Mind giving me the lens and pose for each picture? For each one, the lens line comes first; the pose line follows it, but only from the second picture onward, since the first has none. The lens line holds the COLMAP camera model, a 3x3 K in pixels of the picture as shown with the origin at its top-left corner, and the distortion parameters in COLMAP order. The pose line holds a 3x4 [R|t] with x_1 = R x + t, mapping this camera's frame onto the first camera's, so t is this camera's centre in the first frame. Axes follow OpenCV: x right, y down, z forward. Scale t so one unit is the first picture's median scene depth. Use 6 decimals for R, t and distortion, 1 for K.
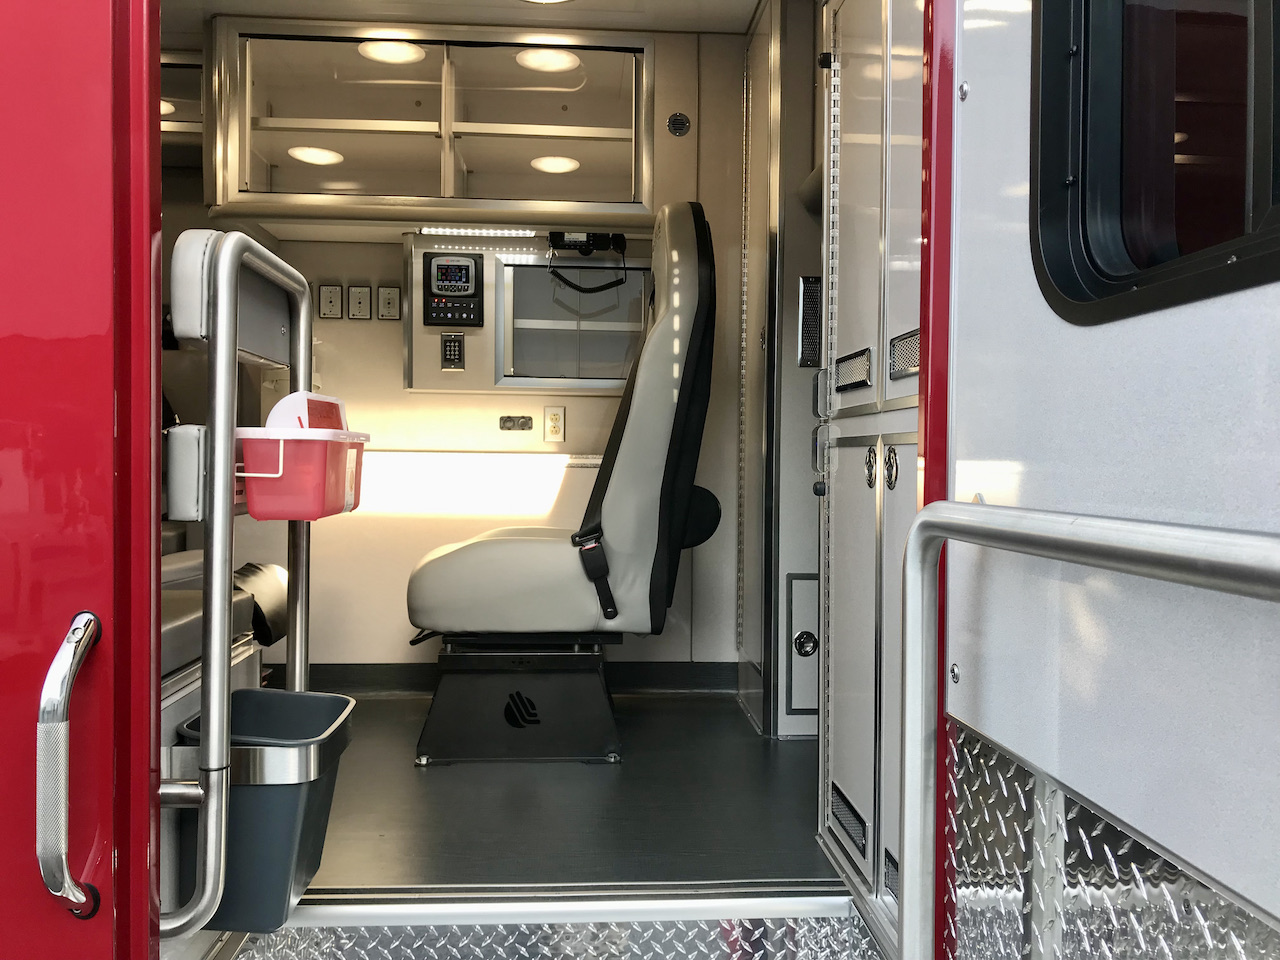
lens RADIAL K [[1048.2, 0, 642.2], [0, 1048.2, 476.2], [0, 0, 1]] dist [0.062145, -0.085987]
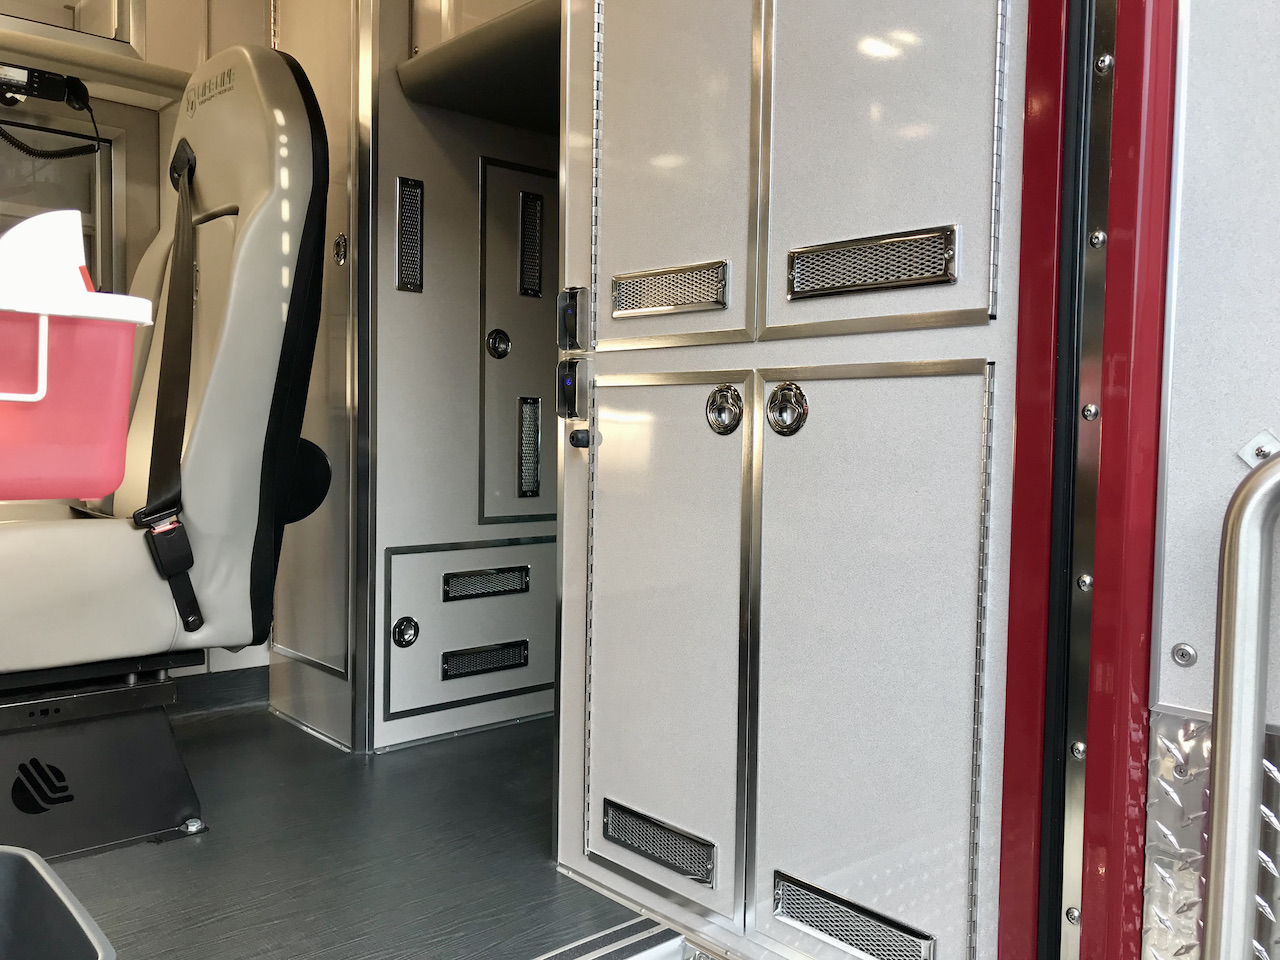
lens RADIAL K [[1045.3, 0, 640.0], [0, 1045.3, 480.0], [0, 0, 1]] dist [0.043328, -0.072970]
pose [[0.780990, -0.026058, 0.624000, -0.228652], [-0.000384, 0.999109, 0.042203, 0.007597], [-0.624544, -0.033200, 0.780284, 0.277461]]
